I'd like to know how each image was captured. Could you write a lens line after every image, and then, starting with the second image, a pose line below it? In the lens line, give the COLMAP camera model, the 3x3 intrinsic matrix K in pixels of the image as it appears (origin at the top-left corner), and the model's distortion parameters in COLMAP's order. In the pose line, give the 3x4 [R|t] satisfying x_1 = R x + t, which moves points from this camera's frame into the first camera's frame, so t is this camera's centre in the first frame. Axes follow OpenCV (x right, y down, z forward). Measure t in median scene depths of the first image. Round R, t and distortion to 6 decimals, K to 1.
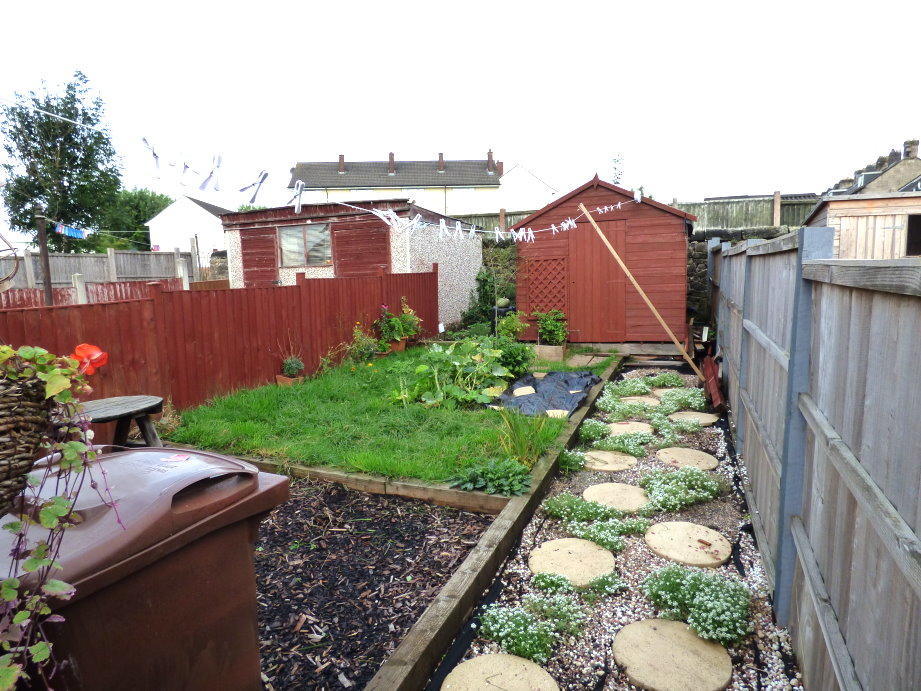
lens RADIAL K [[562.6, 0, 460.5], [0, 562.6, 345.5], [0, 0, 1]] dist [-0.003746, -0.000146]
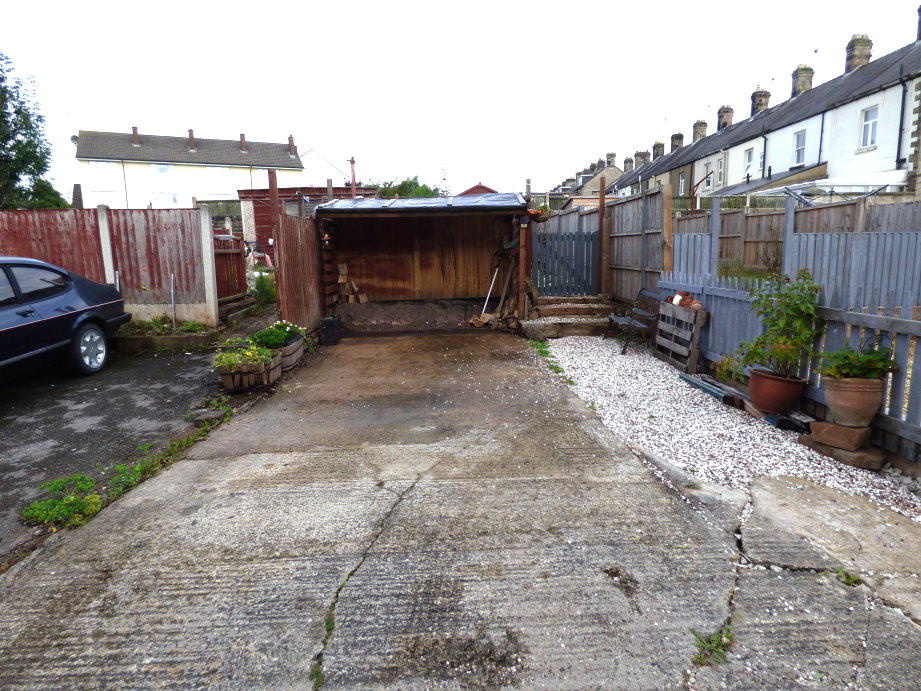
lens RADIAL K [[562.6, 0, 460.5], [0, 562.6, 345.5], [0, 0, 1]] dist [-0.003746, -0.000146]
pose [[0.919406, -0.059693, 0.388753, -0.078004], [0.048866, 0.998094, 0.037691, 0.026072], [-0.390262, -0.015656, 0.920571, -0.105568]]
